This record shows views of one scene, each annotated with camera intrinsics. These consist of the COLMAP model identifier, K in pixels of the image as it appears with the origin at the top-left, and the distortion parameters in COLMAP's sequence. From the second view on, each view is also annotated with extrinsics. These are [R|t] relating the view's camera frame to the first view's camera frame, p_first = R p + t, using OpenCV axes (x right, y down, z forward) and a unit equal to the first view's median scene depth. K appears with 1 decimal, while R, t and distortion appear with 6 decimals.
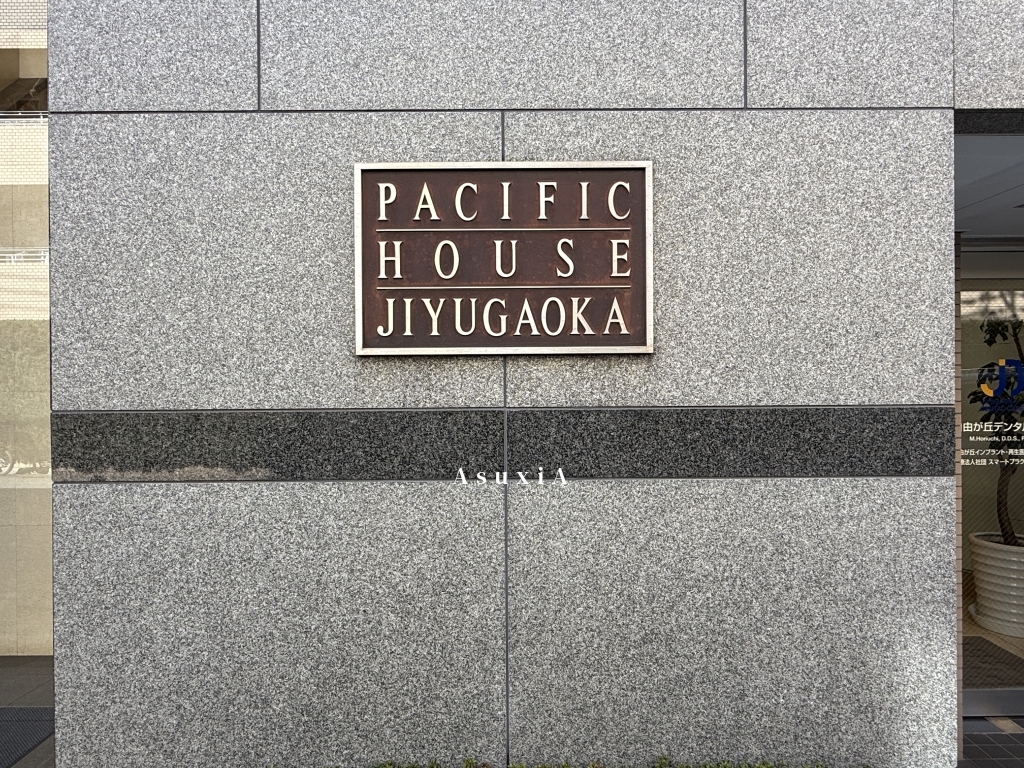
lens RADIAL K [[629.5, 0, 514.8], [0, 629.5, 383.7], [0, 0, 1]] dist [0.000299, -0.000507]
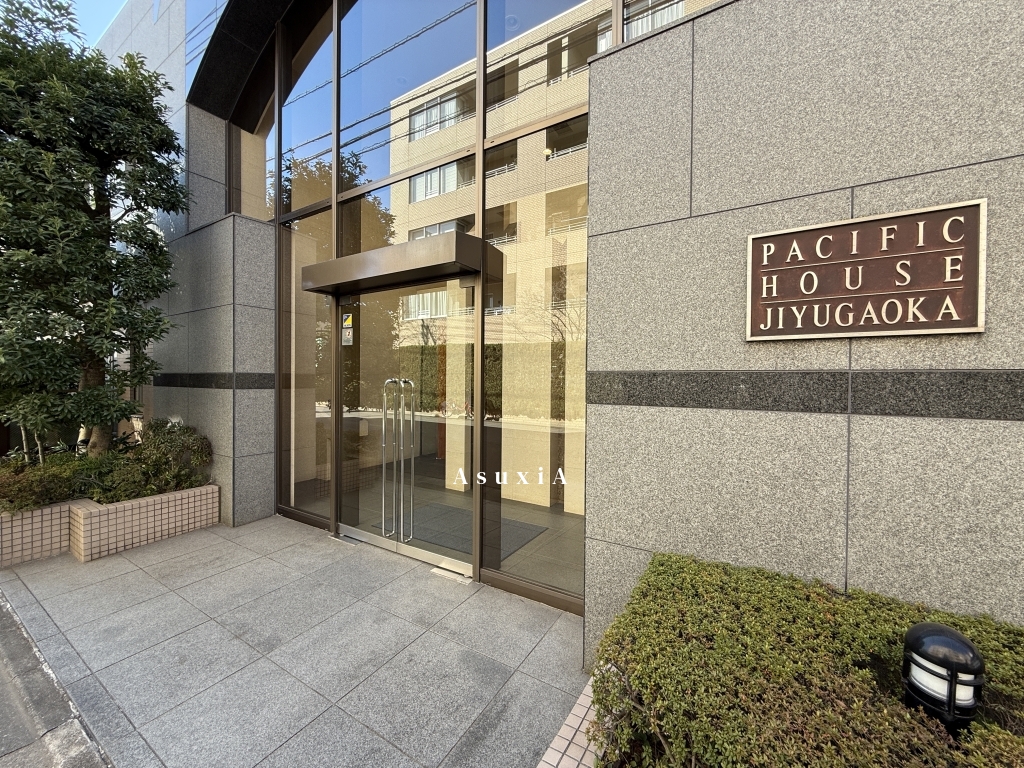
lens RADIAL K [[405.6, 0, 512.3], [0, 405.6, 384.0], [0, 0, 1]] dist [-0.000426, -0.000116]
pose [[0.847332, 0.019709, -0.530697, -0.198295], [-0.016546, 0.999806, 0.010712, 0.077712], [0.530805, -0.000296, 0.847494, -0.354374]]
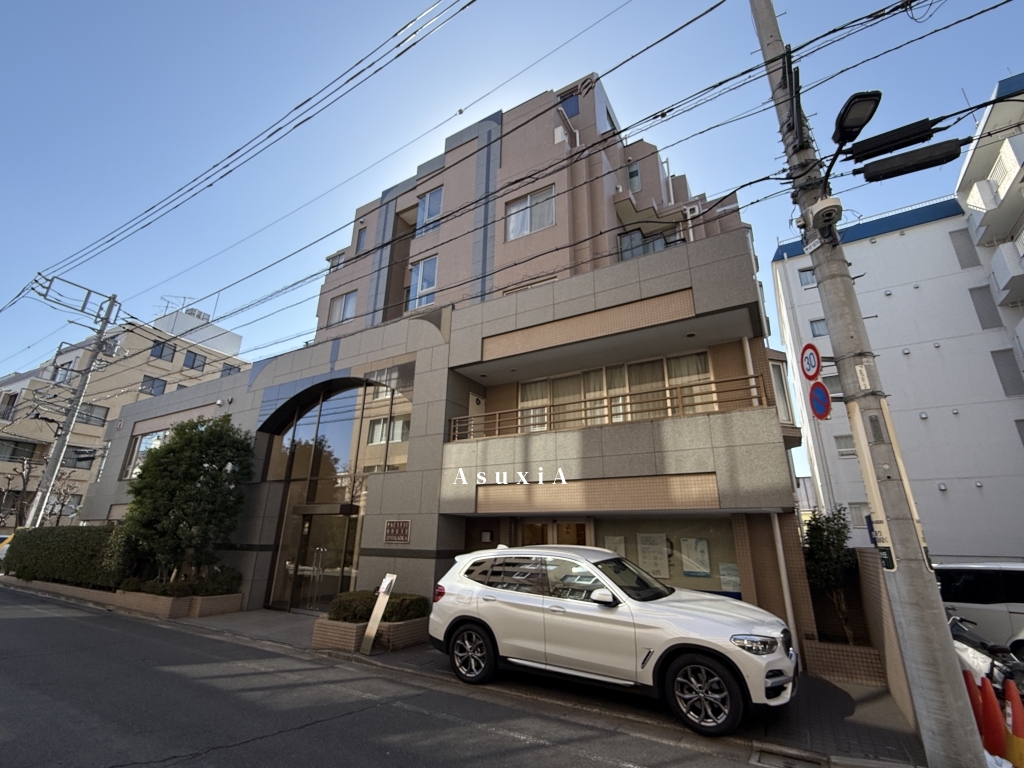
lens RADIAL K [[457.4, 0, 514.2], [0, 457.4, 384.6], [0, 0, 1]] dist [0.001786, 0.000091]
pose [[0.858673, -0.145891, -0.491321, 4.925505], [-0.021486, 0.947541, -0.318910, -0.133919], [0.512073, 0.284396, 0.810494, -4.038462]]
